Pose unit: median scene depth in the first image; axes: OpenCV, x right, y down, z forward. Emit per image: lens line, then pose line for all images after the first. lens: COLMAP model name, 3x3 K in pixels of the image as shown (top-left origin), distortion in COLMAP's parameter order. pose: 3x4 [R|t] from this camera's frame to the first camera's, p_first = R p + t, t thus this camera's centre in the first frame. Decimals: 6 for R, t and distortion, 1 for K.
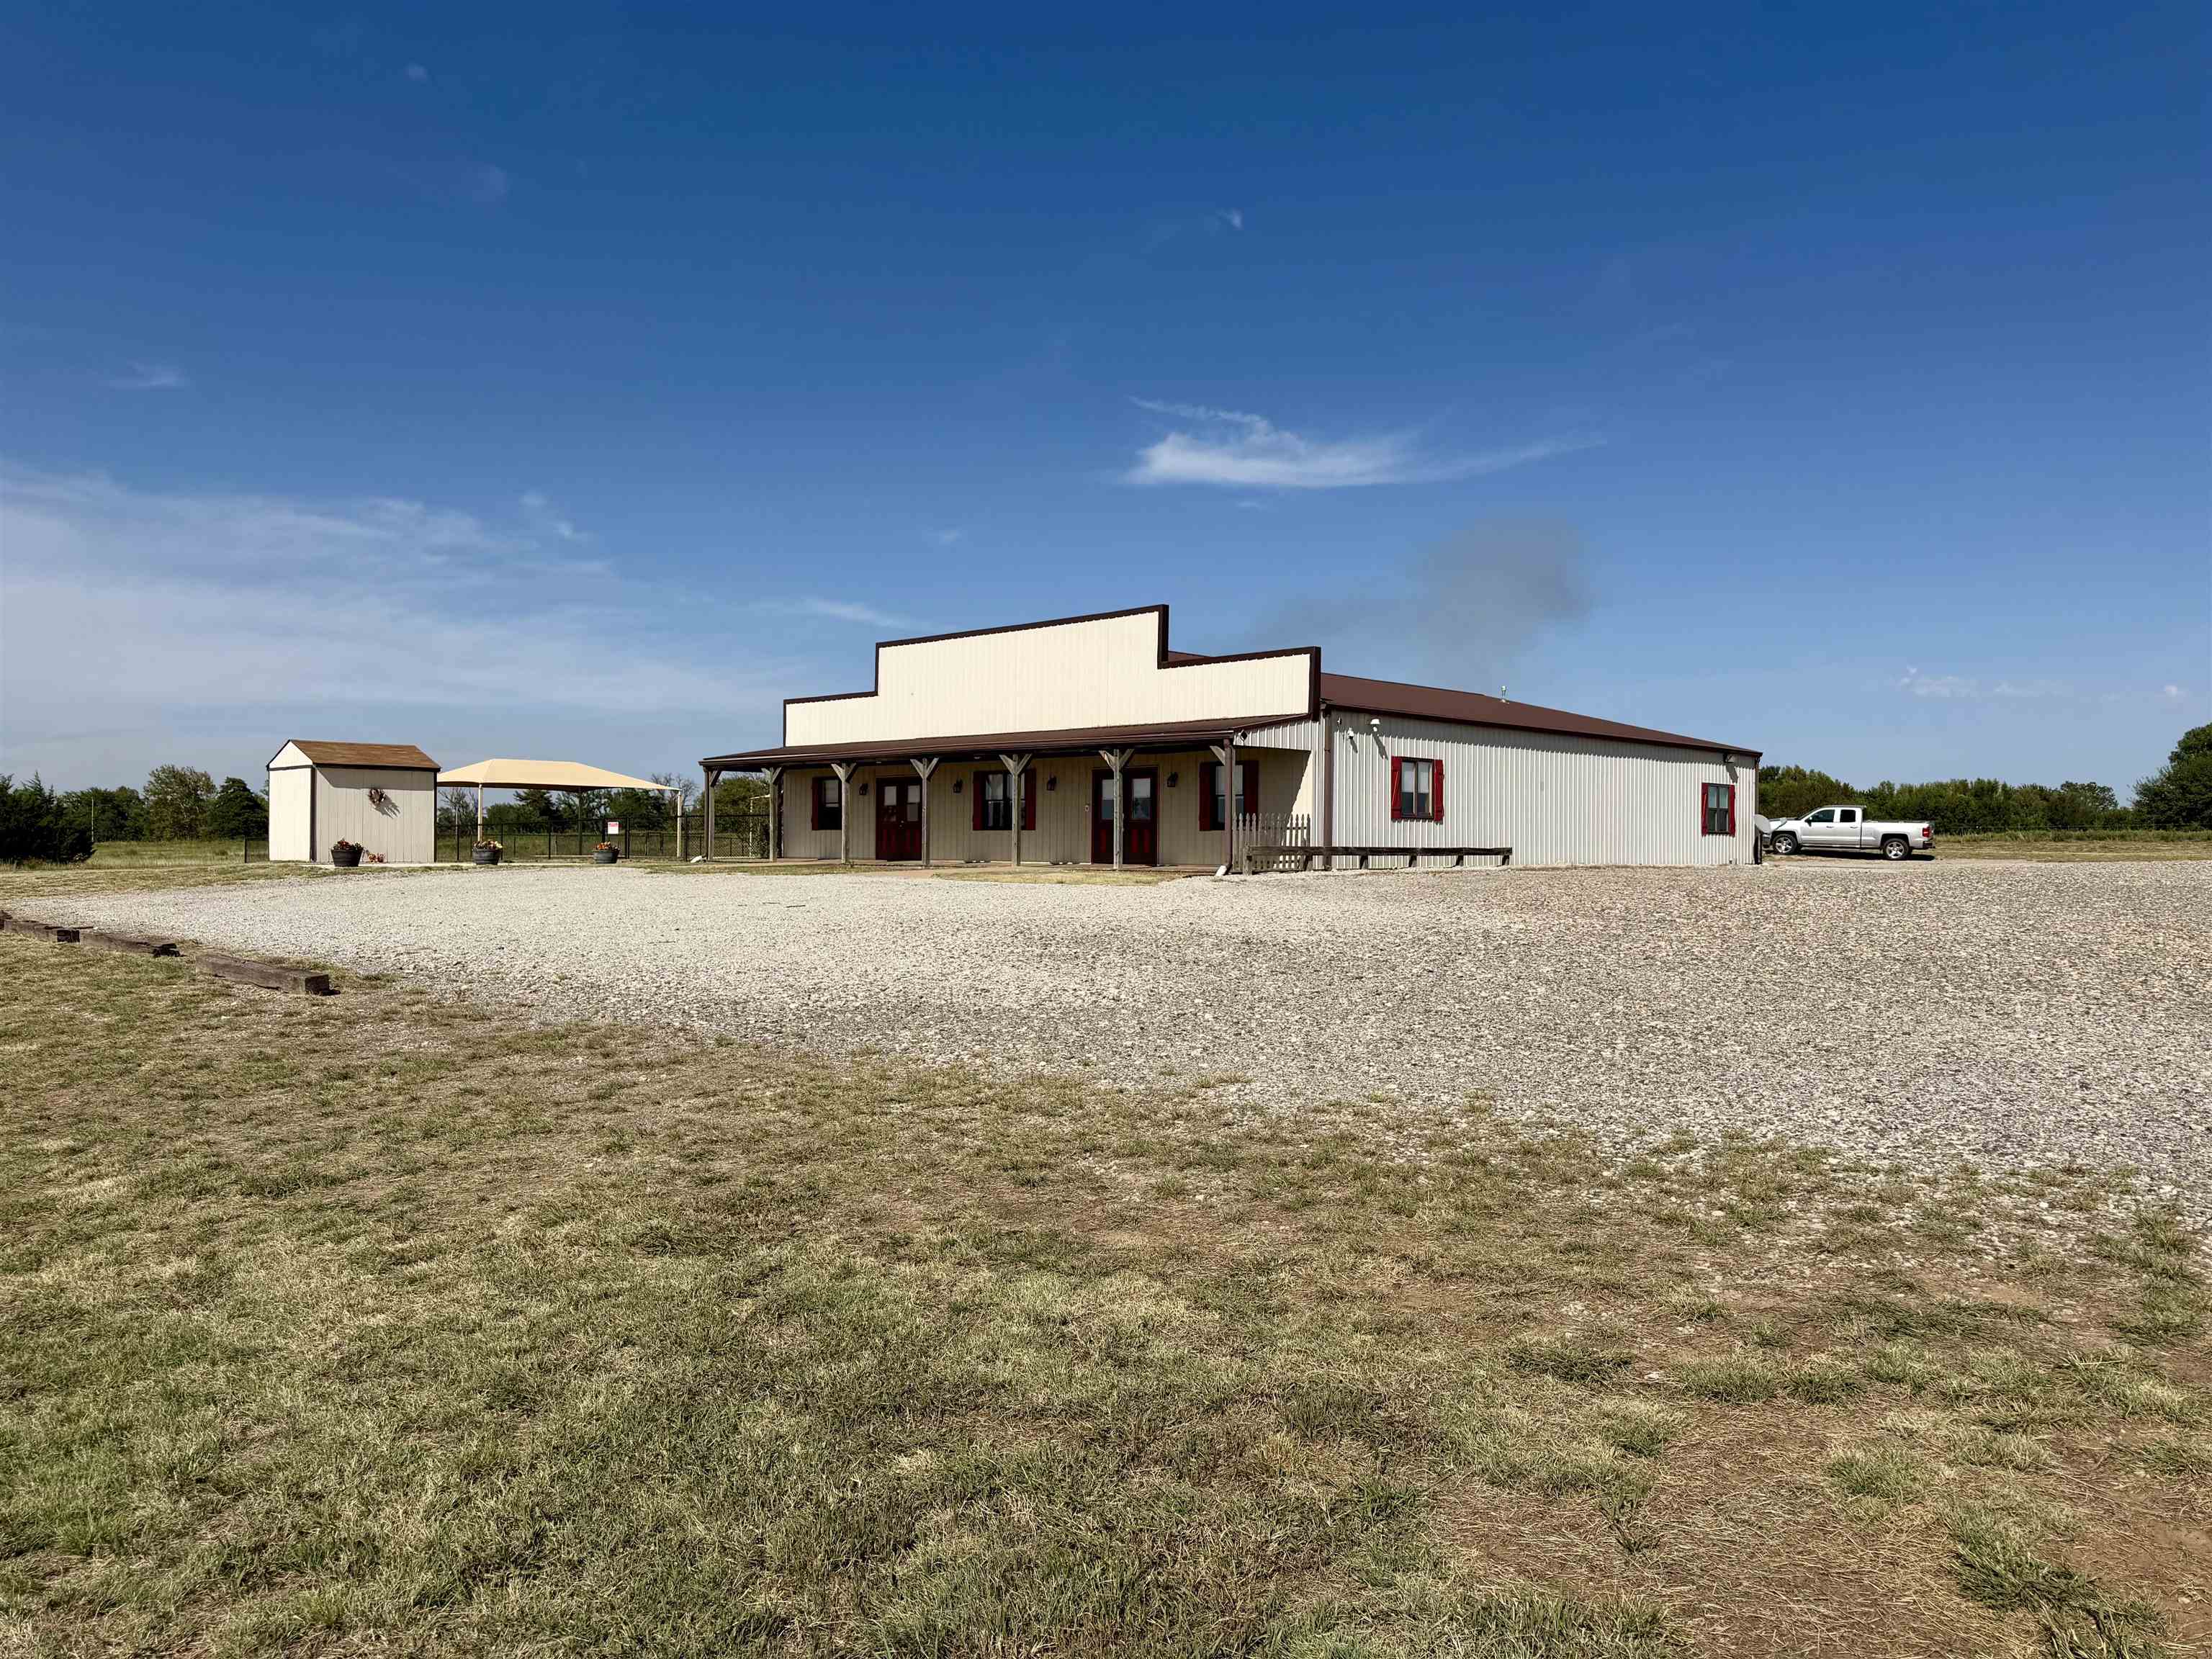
lens RADIAL K [[1540.1, 0, 1077.0], [0, 1540.1, 893.6], [0, 0, 1]] dist [0.076310, 0.000093]
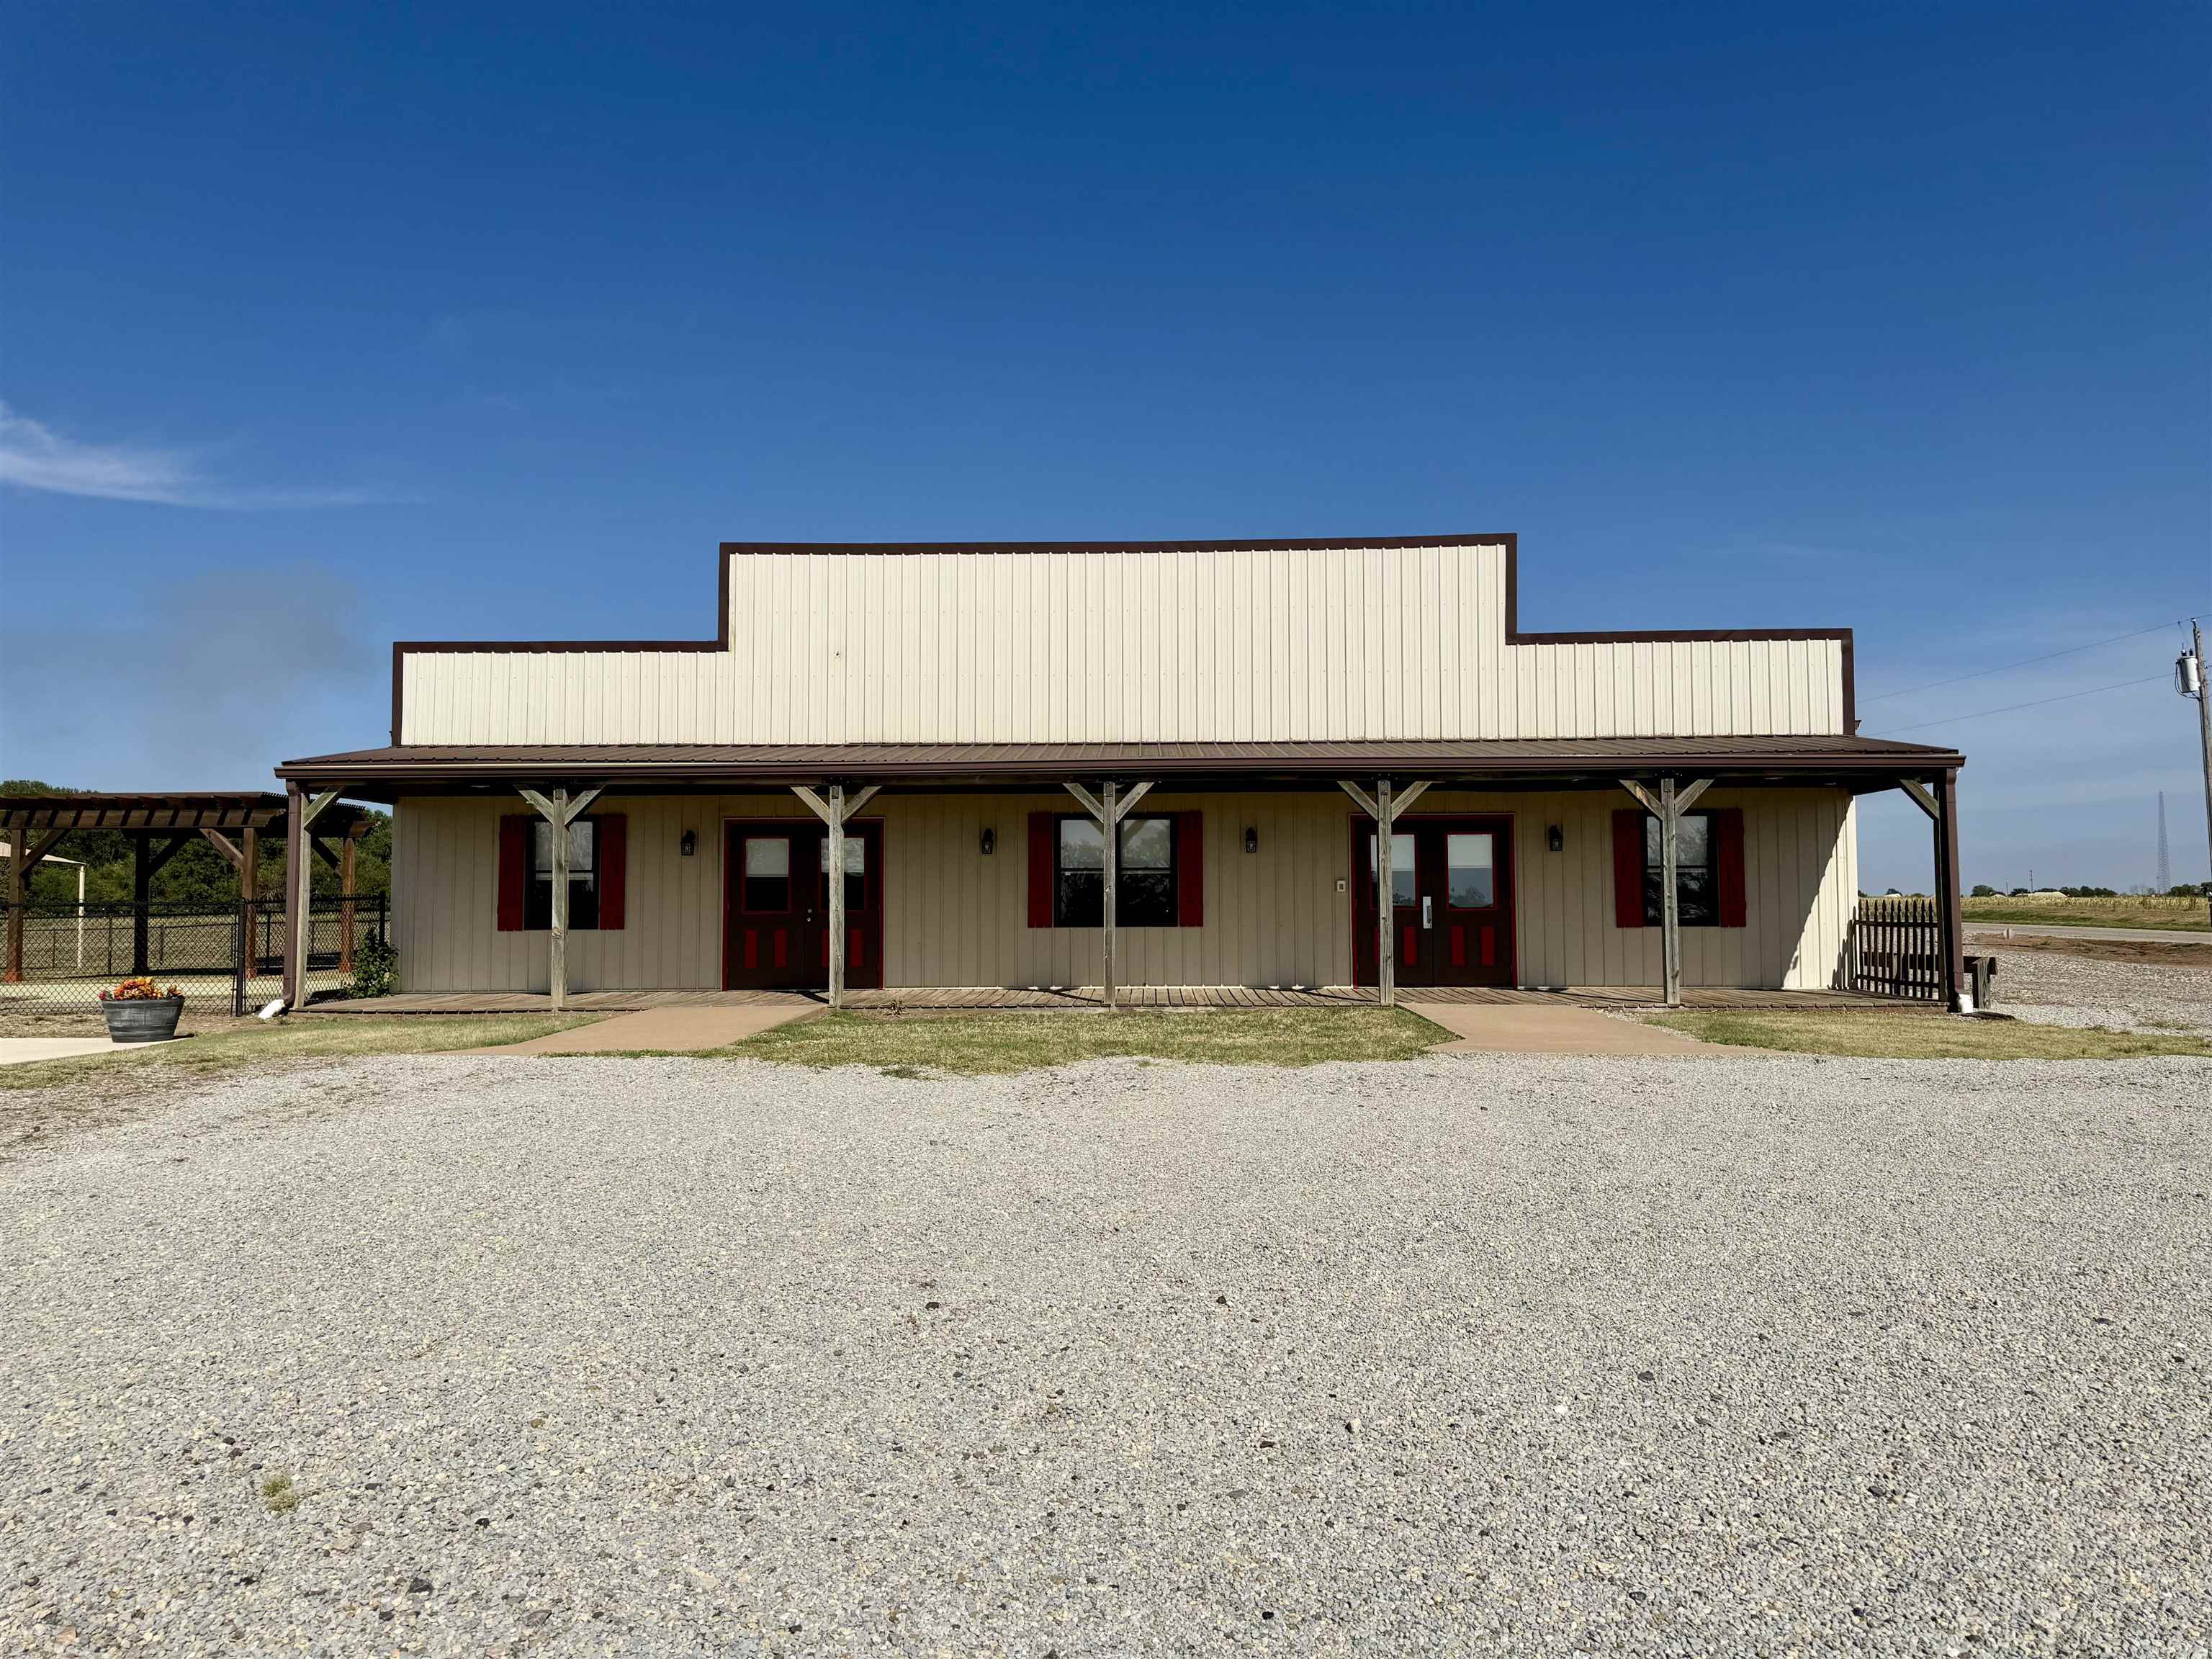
lens RADIAL K [[1584.7, 0, 1097.5], [0, 1584.7, 824.4], [0, 0, 1]] dist [0.062982, -0.068045]
pose [[0.740456, 0.030653, 0.671406, -0.407935], [0.030553, 0.996392, -0.079186, -0.032570], [-0.671410, 0.079147, 0.736847, 0.593788]]
